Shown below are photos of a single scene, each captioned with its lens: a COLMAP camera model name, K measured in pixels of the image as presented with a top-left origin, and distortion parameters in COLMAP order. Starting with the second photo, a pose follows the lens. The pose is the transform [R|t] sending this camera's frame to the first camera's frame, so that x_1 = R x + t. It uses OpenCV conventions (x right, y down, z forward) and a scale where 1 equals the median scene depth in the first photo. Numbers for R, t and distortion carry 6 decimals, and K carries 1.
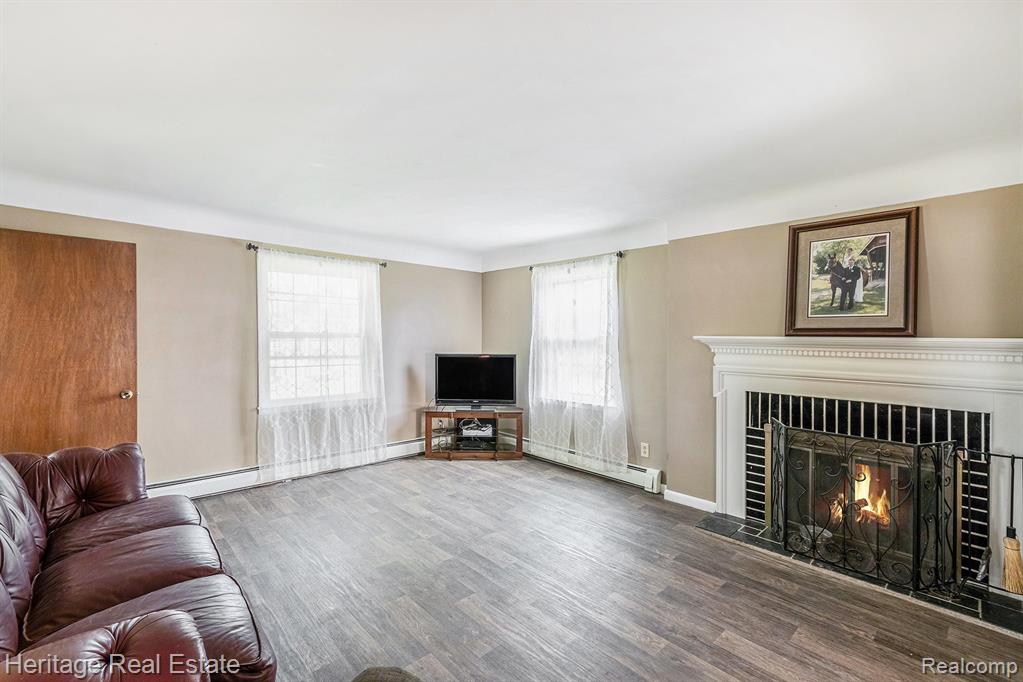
lens RADIAL K [[446.2, 0, 515.2], [0, 446.2, 337.6], [0, 0, 1]] dist [-0.013600, -0.001496]
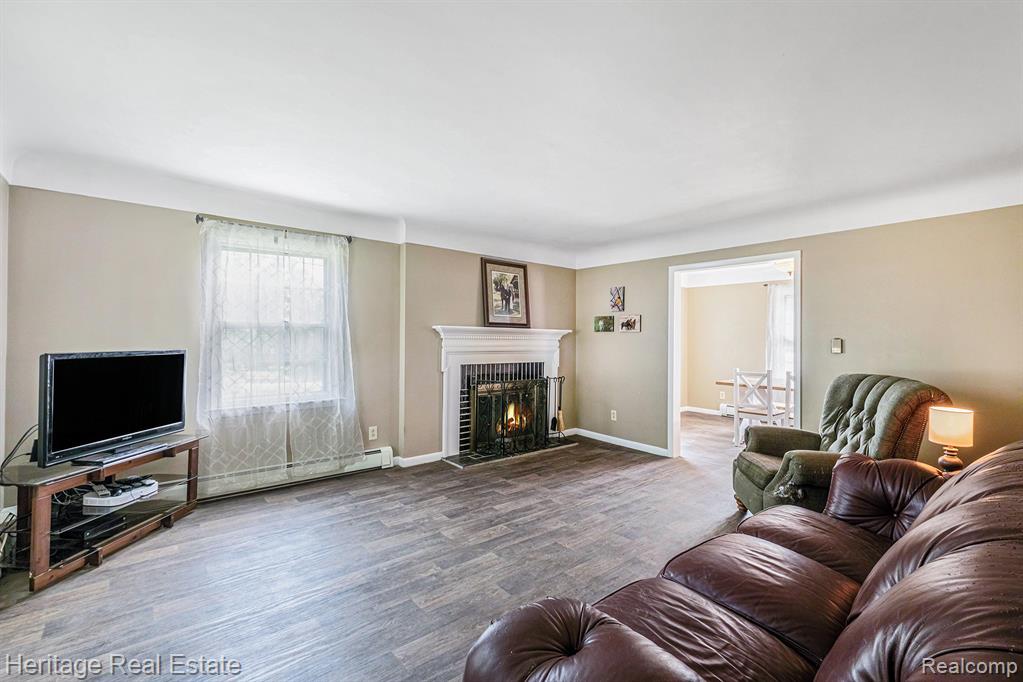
lens RADIAL K [[446.2, 0, 515.8], [0, 446.2, 339.7], [0, 0, 1]] dist [-0.013600, -0.001496]
pose [[0.043689, -0.014151, 0.998945, -0.976642], [-0.008040, 0.999862, 0.014515, 0.017947], [-0.999013, -0.008666, 0.043569, 0.815384]]
